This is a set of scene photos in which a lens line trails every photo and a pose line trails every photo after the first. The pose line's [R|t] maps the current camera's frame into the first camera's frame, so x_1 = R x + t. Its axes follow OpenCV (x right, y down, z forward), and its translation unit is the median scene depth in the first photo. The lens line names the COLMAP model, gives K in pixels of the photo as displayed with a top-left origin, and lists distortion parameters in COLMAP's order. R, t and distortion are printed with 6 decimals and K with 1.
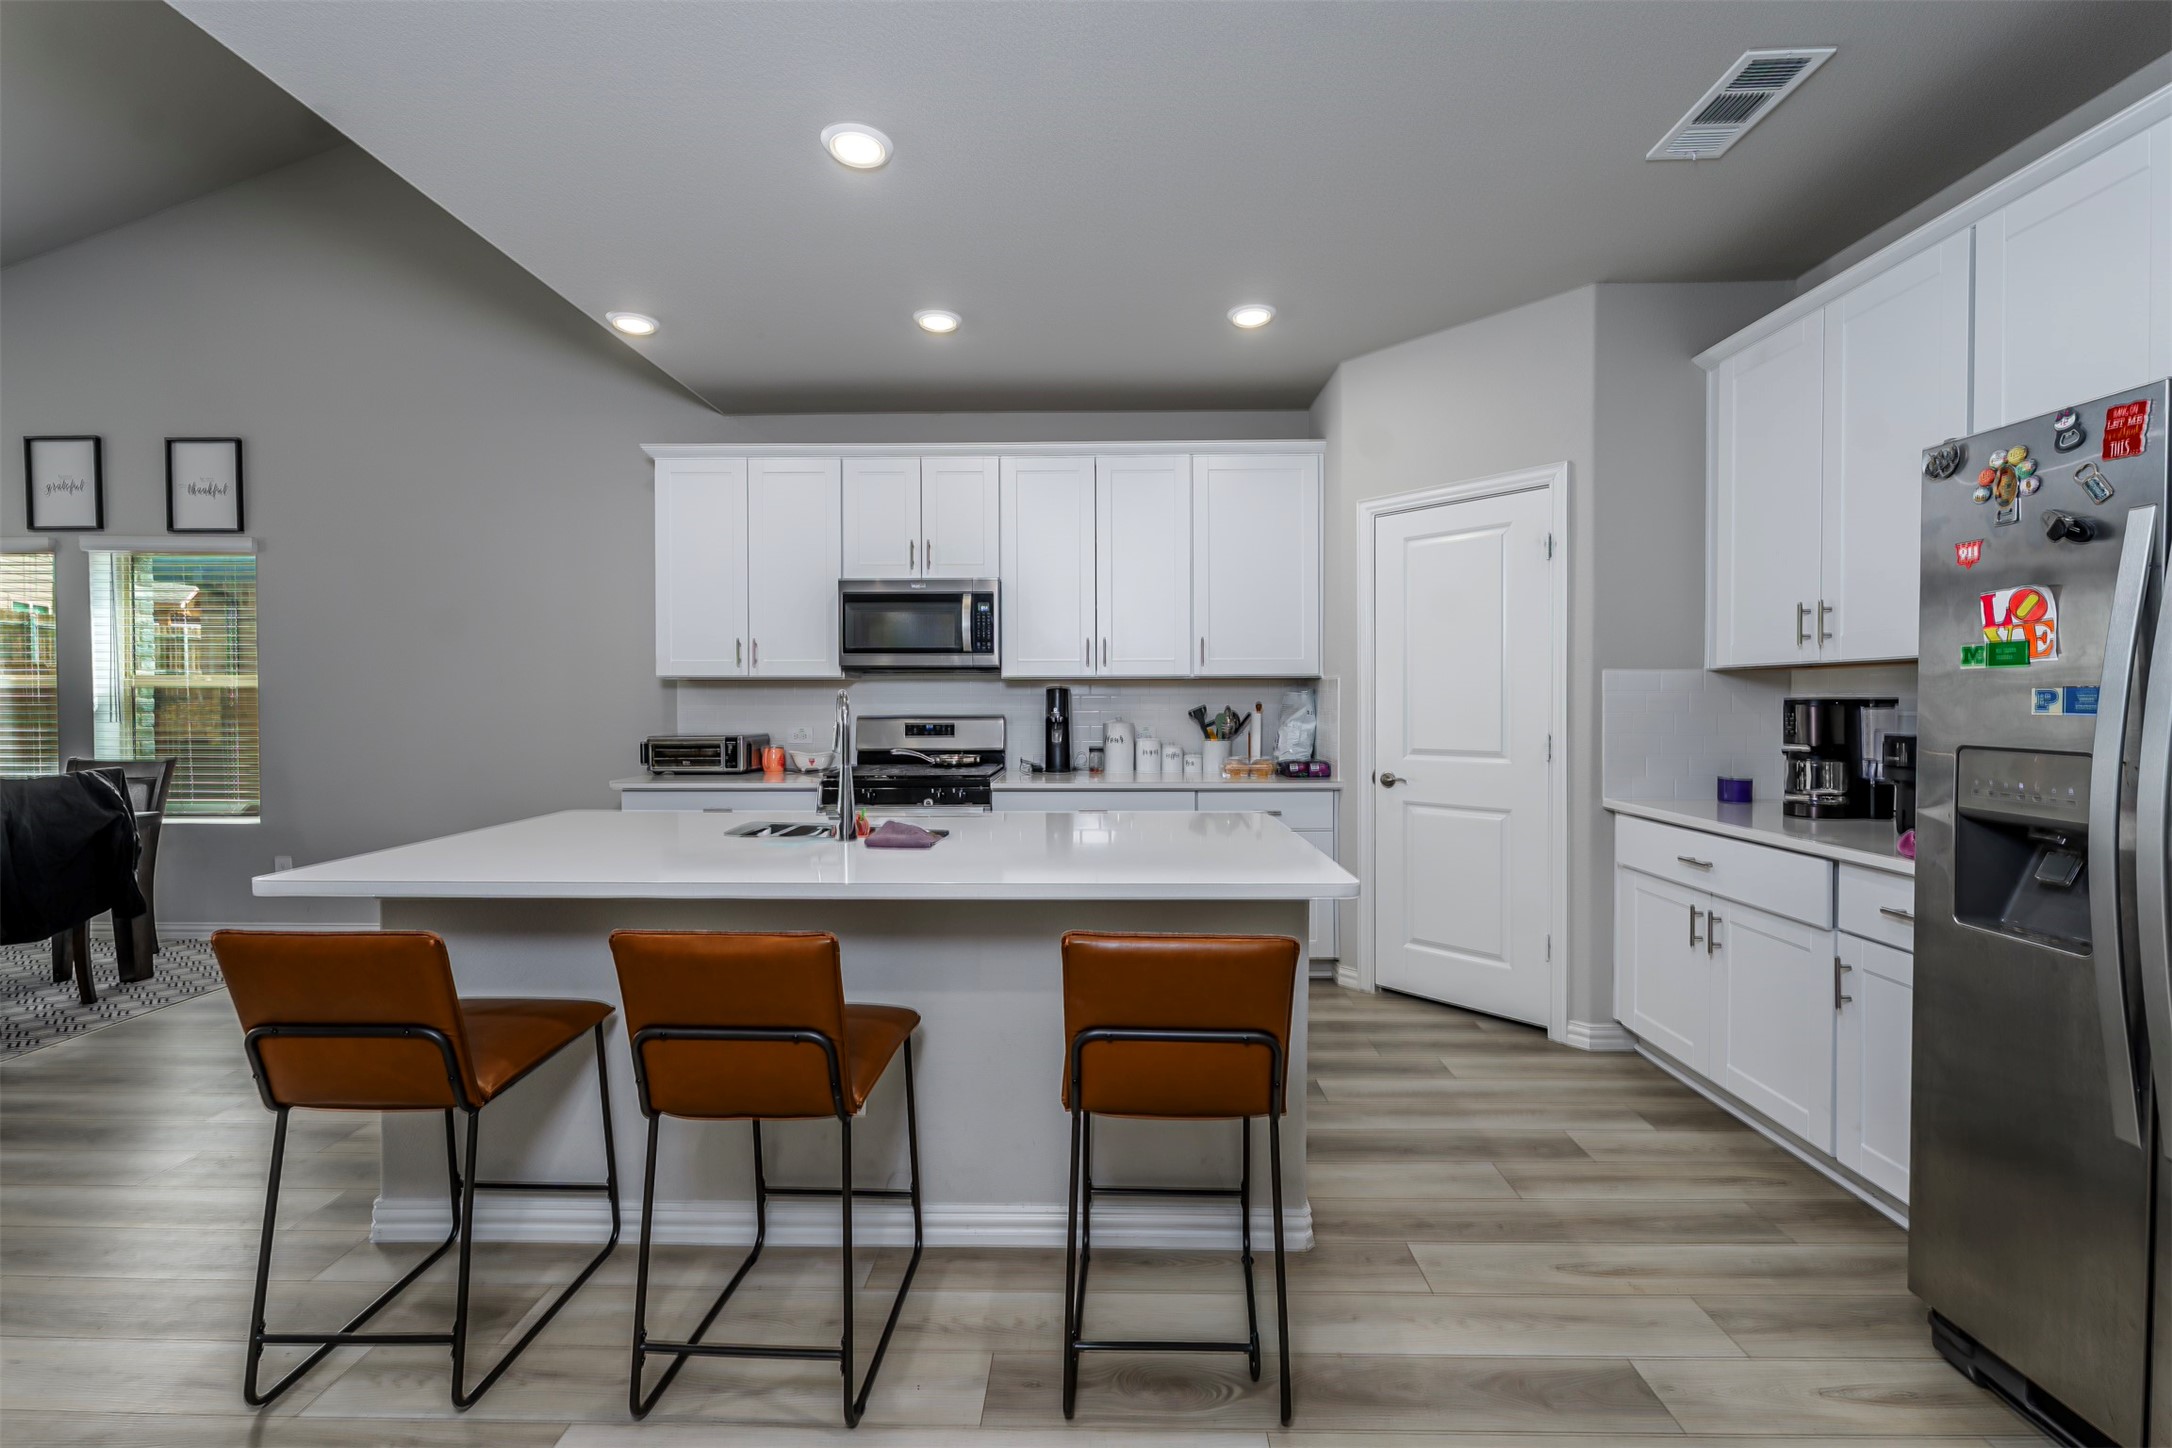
lens RADIAL K [[905.5, 0, 1086.4], [0, 905.5, 714.2], [0, 0, 1]] dist [0.003165, 0.000405]
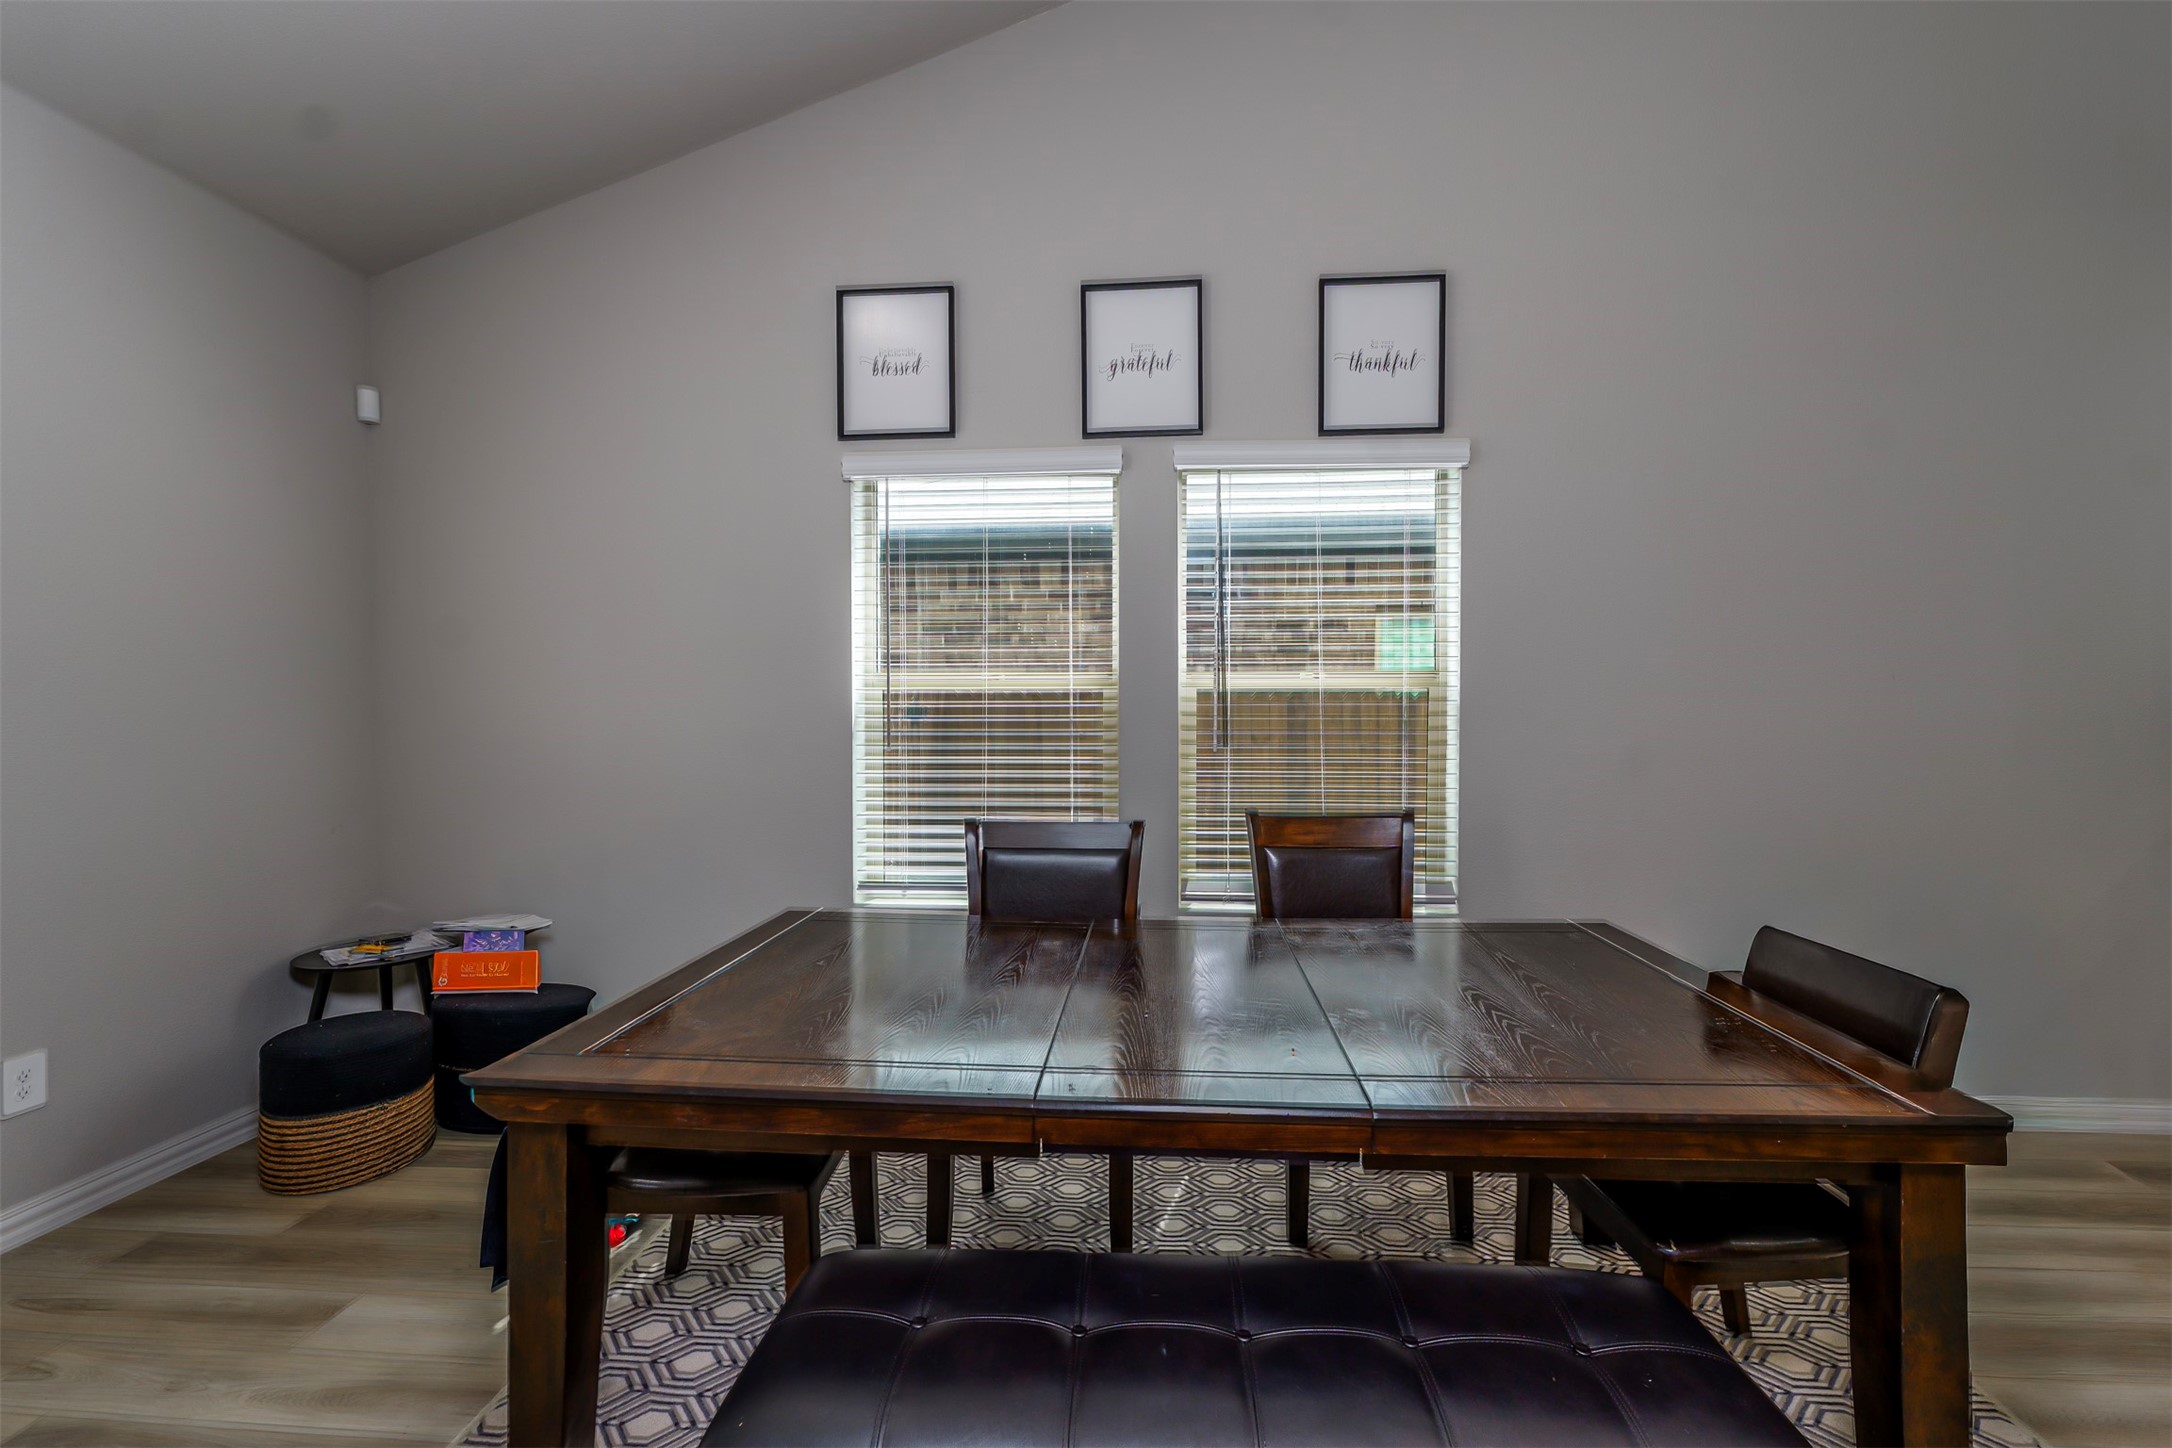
lens RADIAL K [[886.4, 0, 1090.9], [0, 886.4, 723.8], [0, 0, 1]] dist [-0.000518, -0.000057]
pose [[0.998486, -0.001561, -0.054990, -1.124708], [0.001789, 0.999990, 0.004104, -0.010086], [0.054983, -0.004196, 0.998478, 0.401854]]
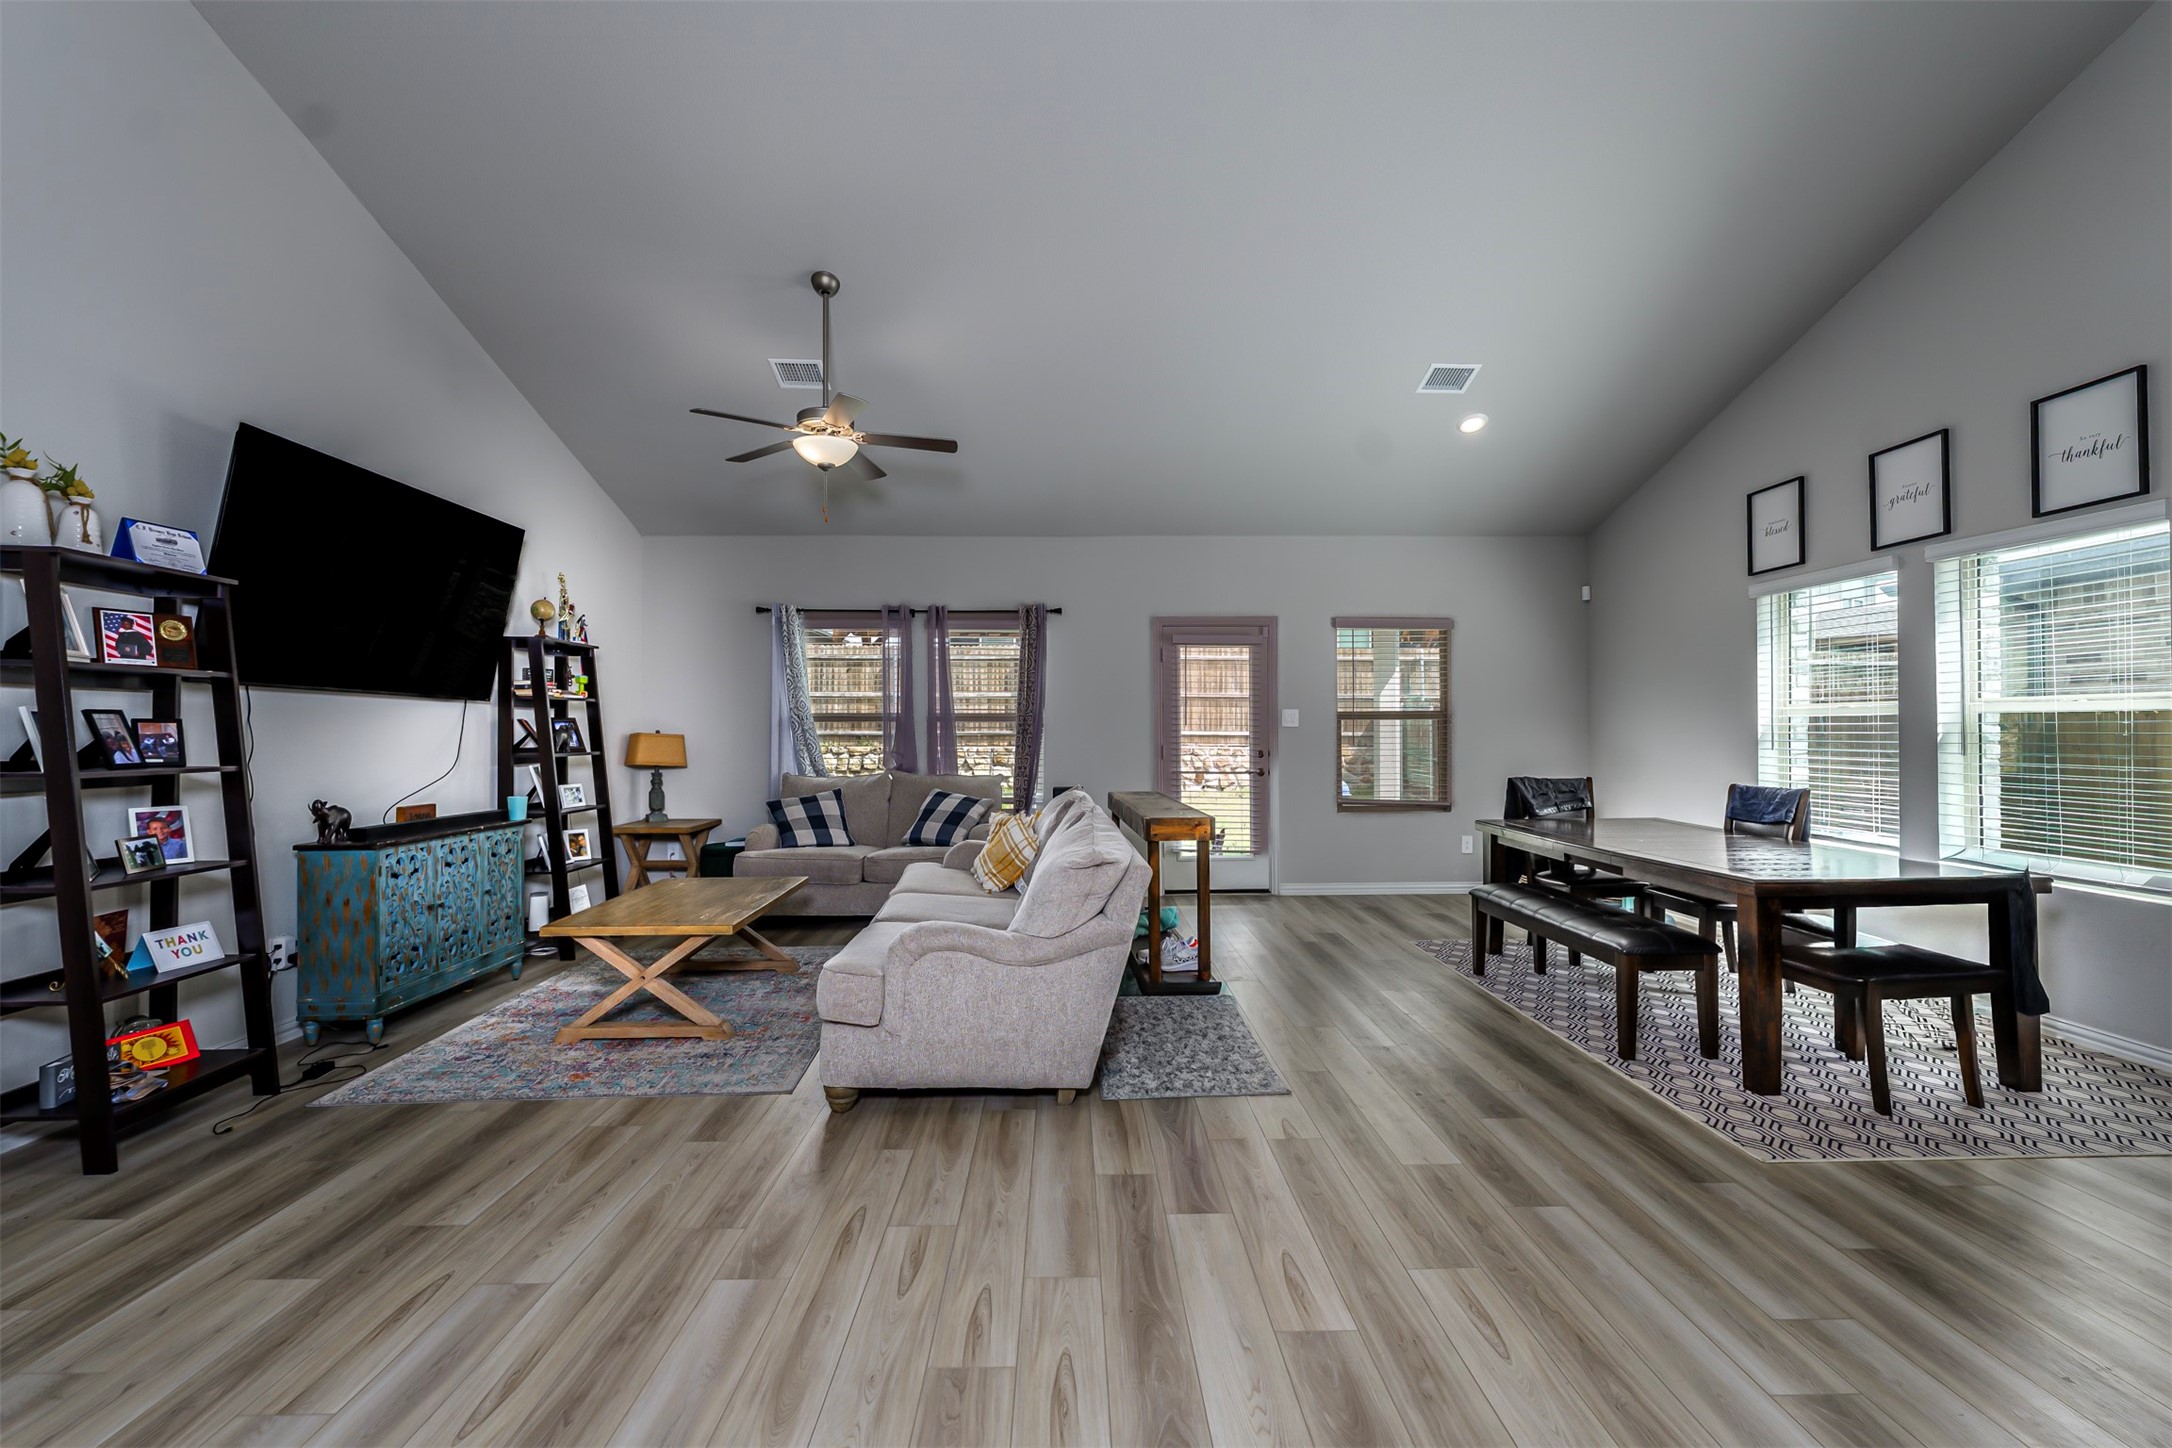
lens RADIAL K [[886.4, 0, 1090.9], [0, 886.4, 723.8], [0, 0, 1]] dist [-0.000518, -0.000057]
pose [[0.044506, -0.008027, -0.998977, -0.271581], [-0.013021, 0.999878, -0.008614, -0.002329], [0.998924, 0.013391, 0.044396, 0.142319]]
